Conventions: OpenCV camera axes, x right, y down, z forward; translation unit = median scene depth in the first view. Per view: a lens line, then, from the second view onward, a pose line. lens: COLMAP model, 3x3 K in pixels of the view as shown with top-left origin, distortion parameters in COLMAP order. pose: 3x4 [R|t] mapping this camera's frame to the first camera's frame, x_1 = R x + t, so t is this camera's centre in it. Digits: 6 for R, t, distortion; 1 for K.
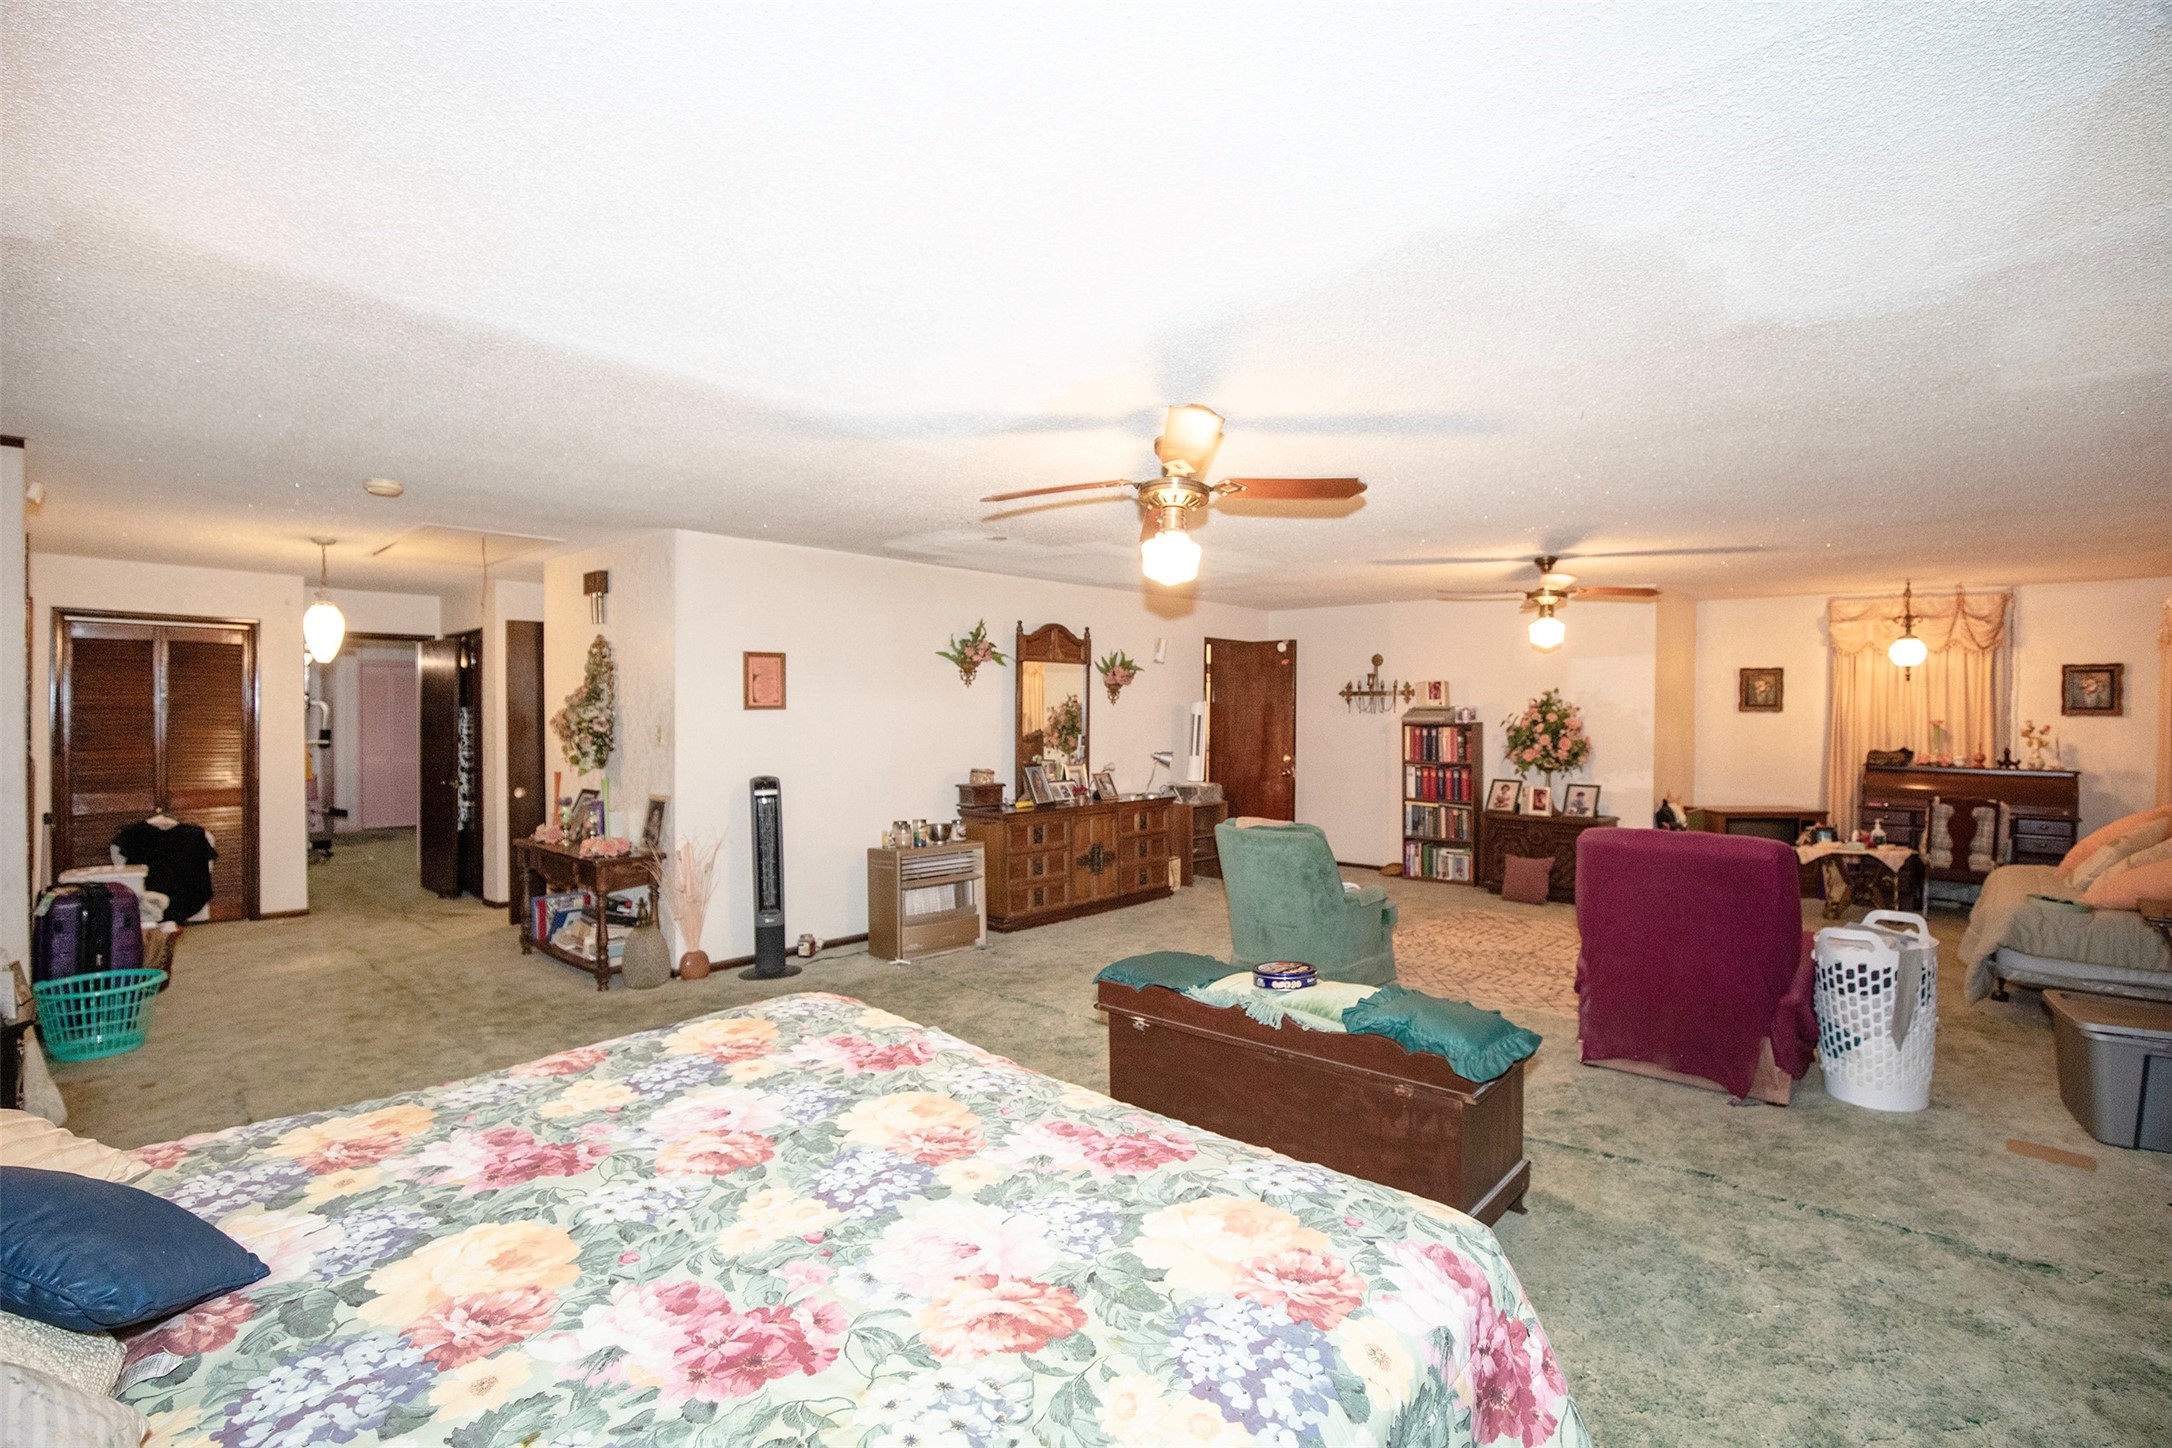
lens RADIAL K [[992.9, 0, 1084.6], [0, 992.9, 722.8], [0, 0, 1]] dist [-0.031313, 0.005139]
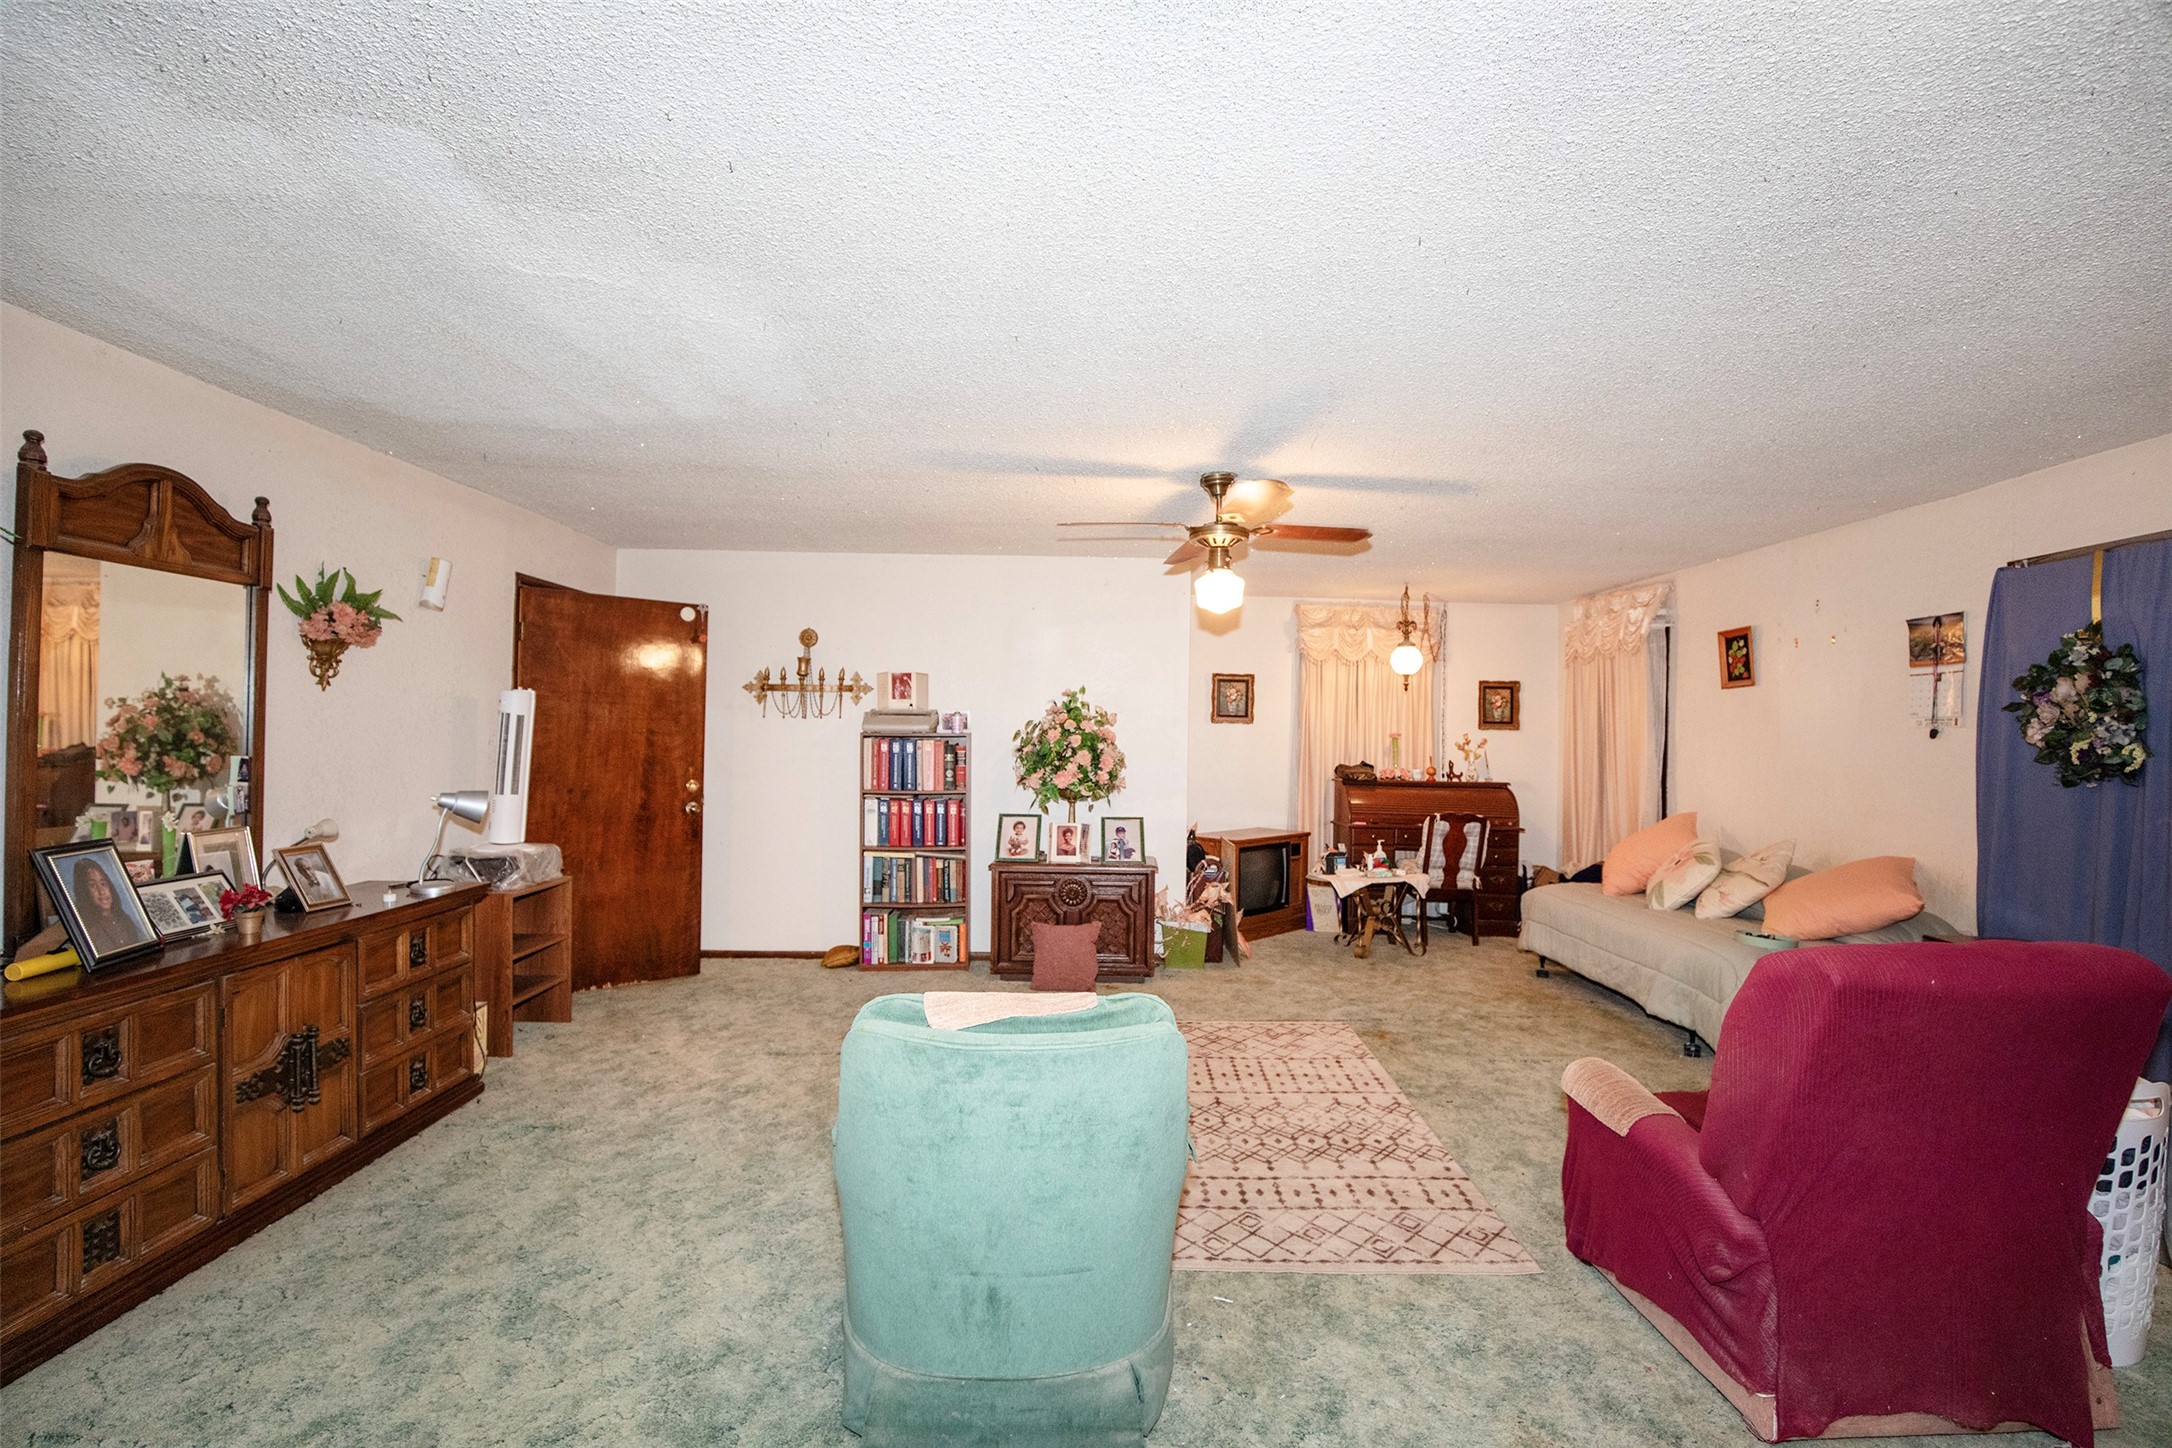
lens RADIAL K [[992.9, 0, 1094.4], [0, 992.9, 726.6], [0, 0, 1]] dist [-0.031313, 0.005139]
pose [[0.716952, 0.010873, 0.697038, -0.029668], [-0.003534, 0.999922, -0.011962, 0.003337], [-0.697114, 0.006113, 0.716935, 0.461690]]
